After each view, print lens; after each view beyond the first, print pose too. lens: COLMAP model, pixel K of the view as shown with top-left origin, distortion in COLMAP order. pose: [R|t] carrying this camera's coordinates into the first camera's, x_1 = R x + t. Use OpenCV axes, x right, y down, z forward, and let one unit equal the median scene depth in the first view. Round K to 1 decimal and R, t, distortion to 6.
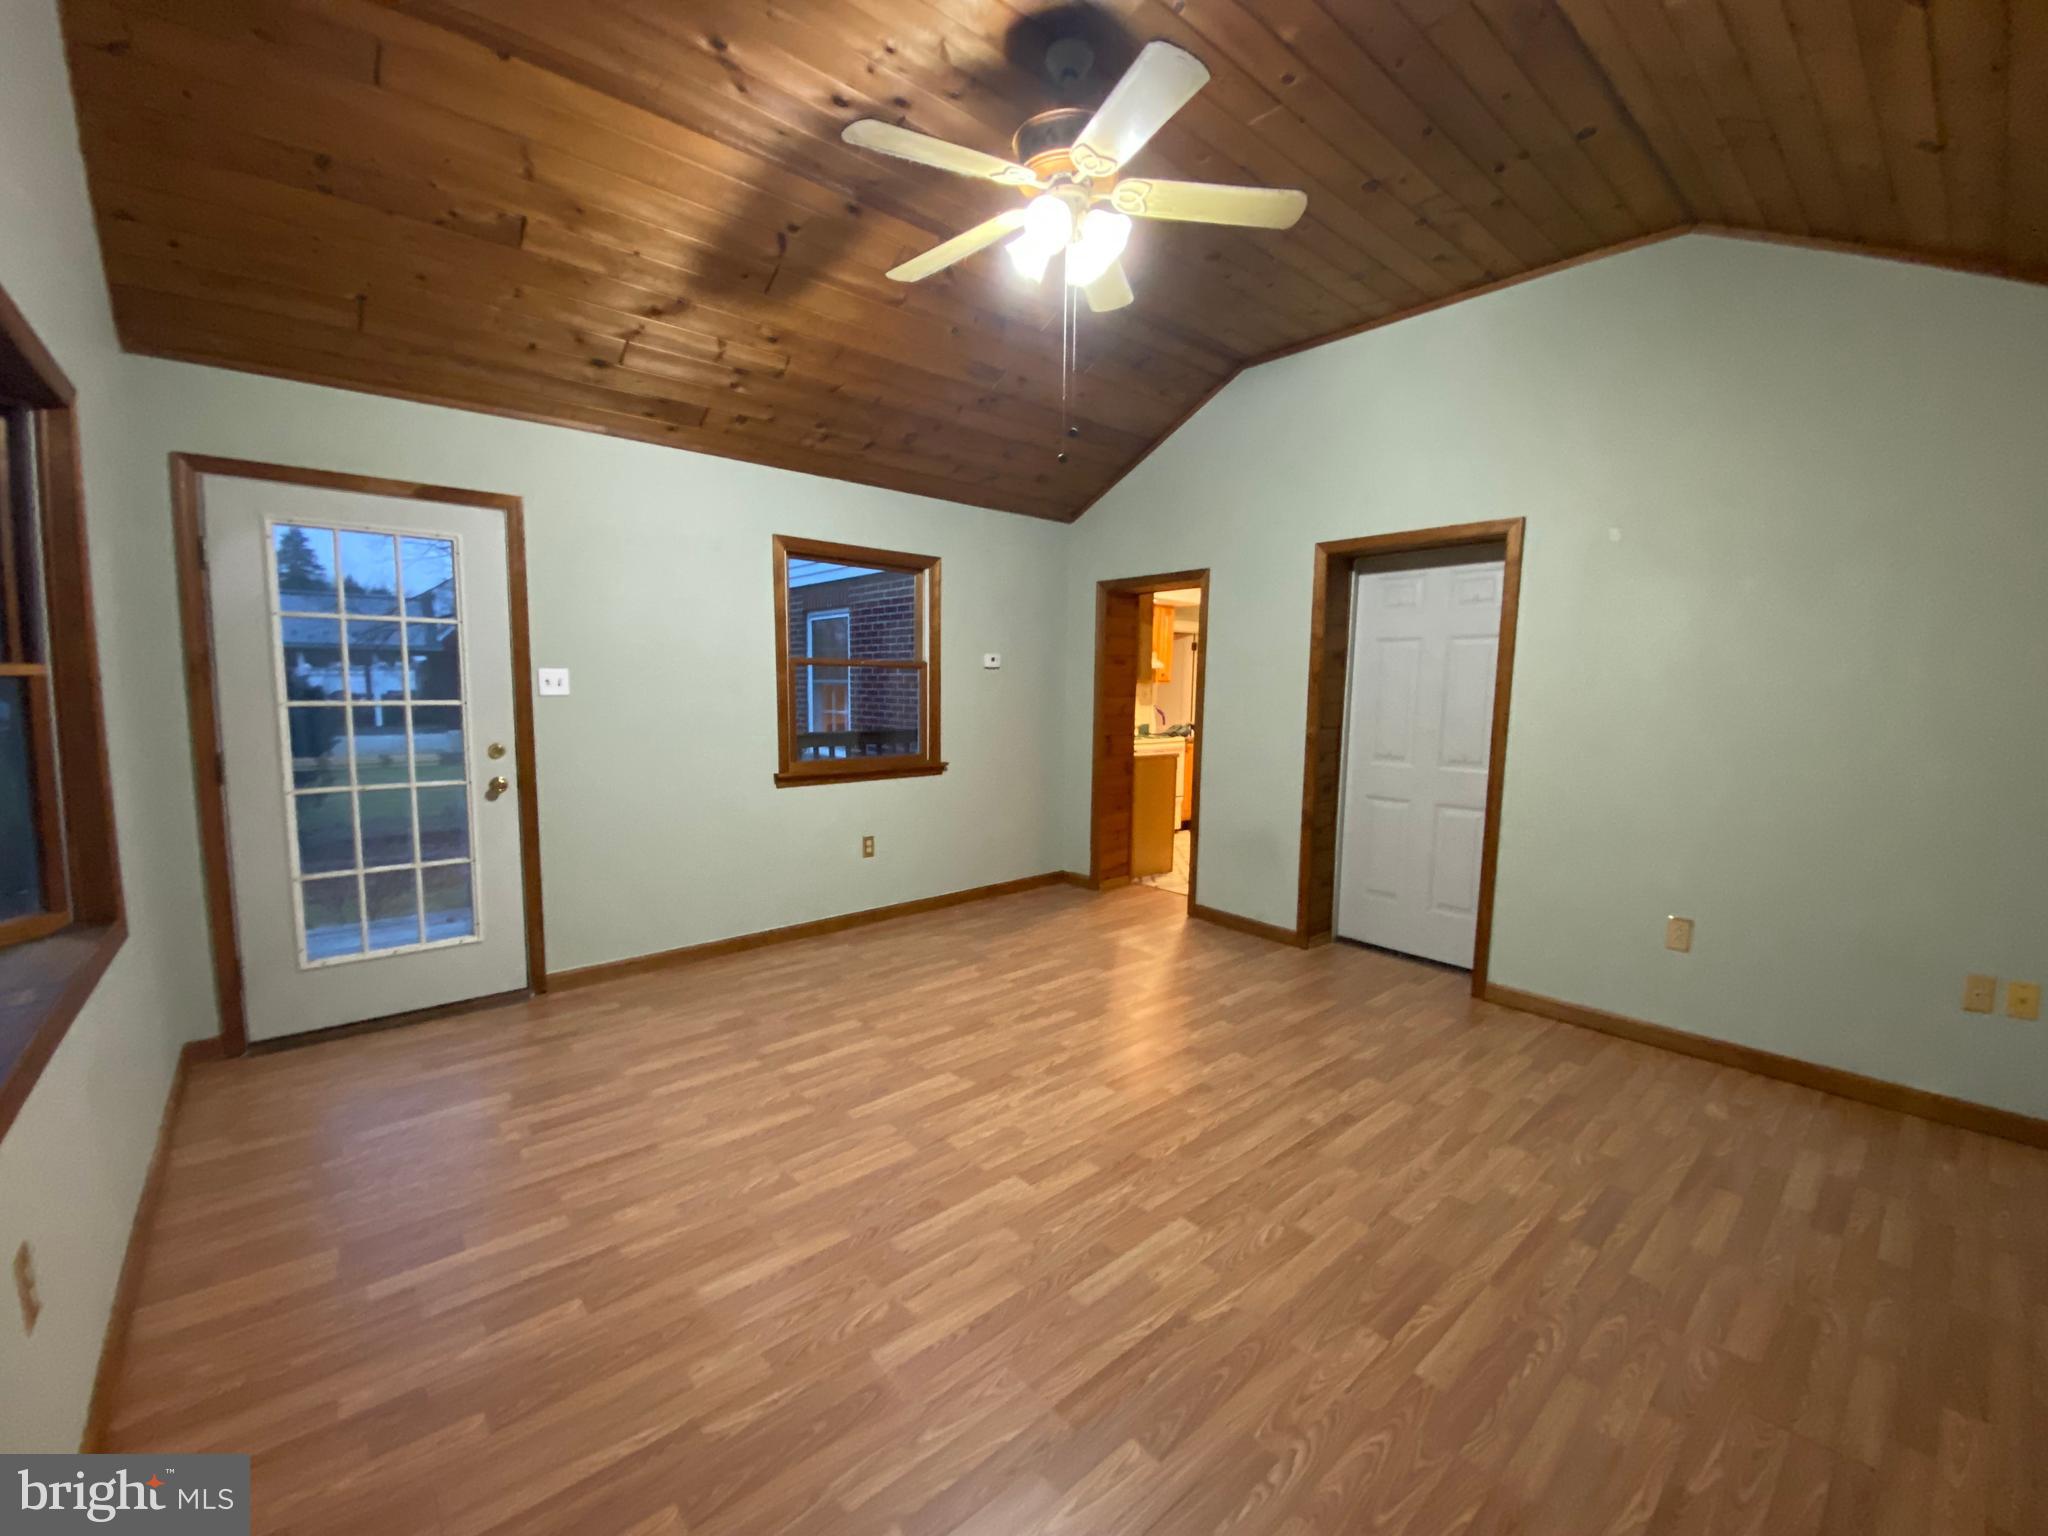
lens RADIAL K [[821.0, 0, 1013.6], [0, 821.0, 772.6], [0, 0, 1]] dist [0.050918, -0.039176]
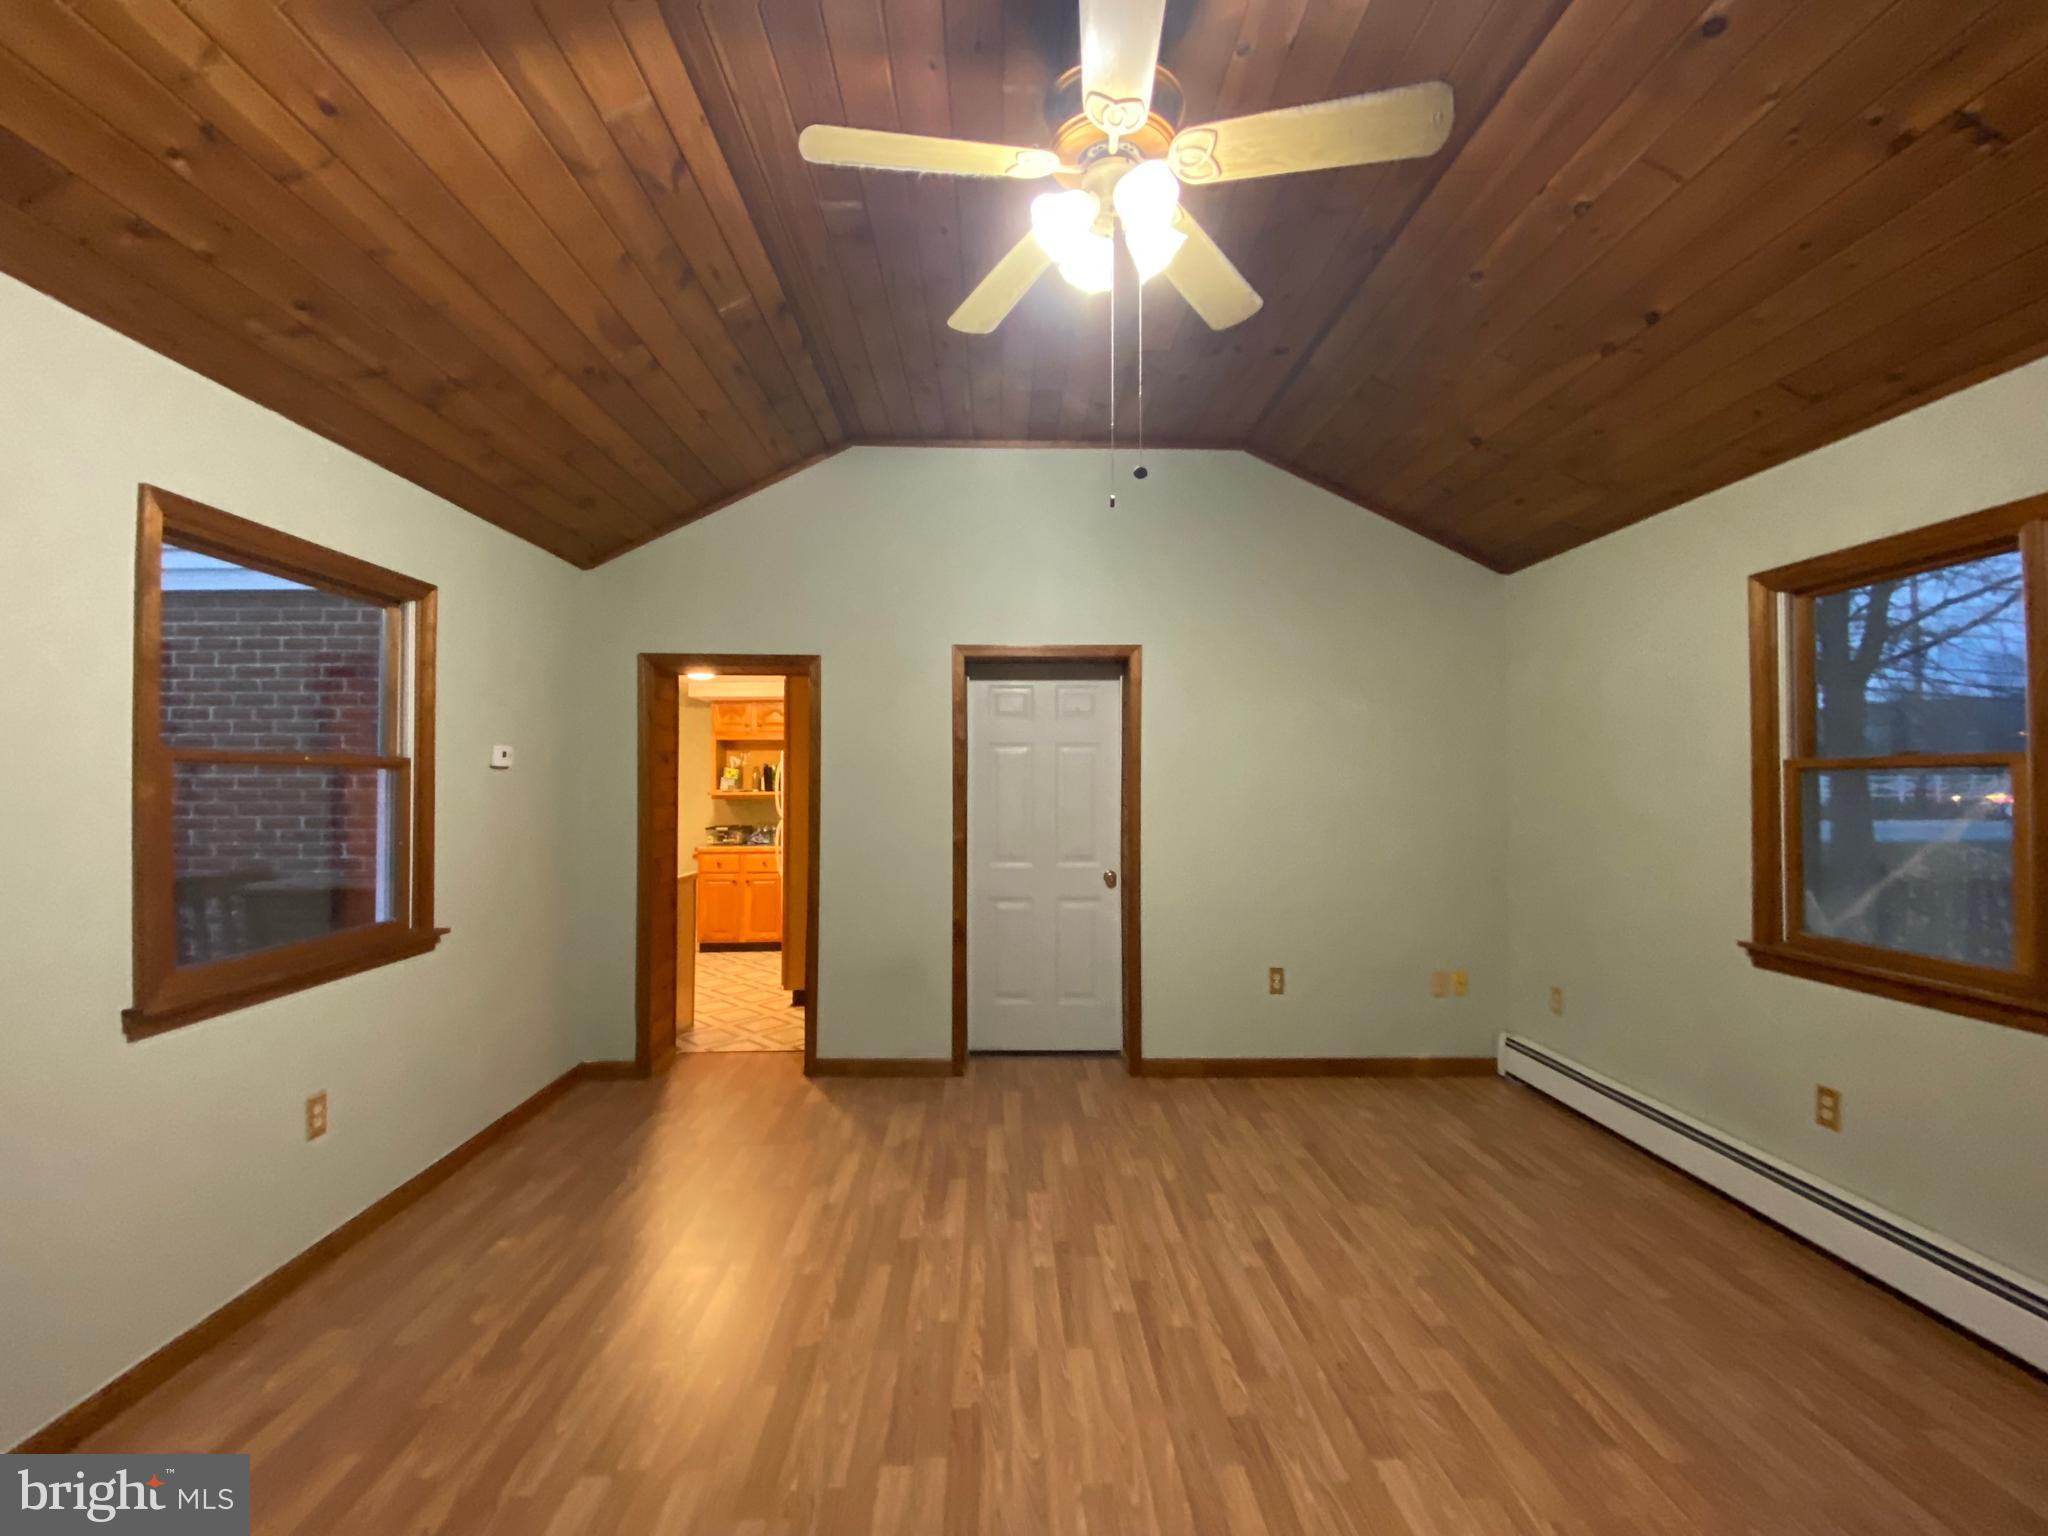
lens RADIAL K [[829.8, 0, 1007.7], [0, 829.8, 772.1], [0, 0, 1]] dist [0.033745, -0.025010]
pose [[0.641889, -0.002280, 0.766794, -0.433666], [0.089282, 0.993416, -0.071784, -0.067127], [-0.761582, 0.114538, 0.637867, 0.454429]]
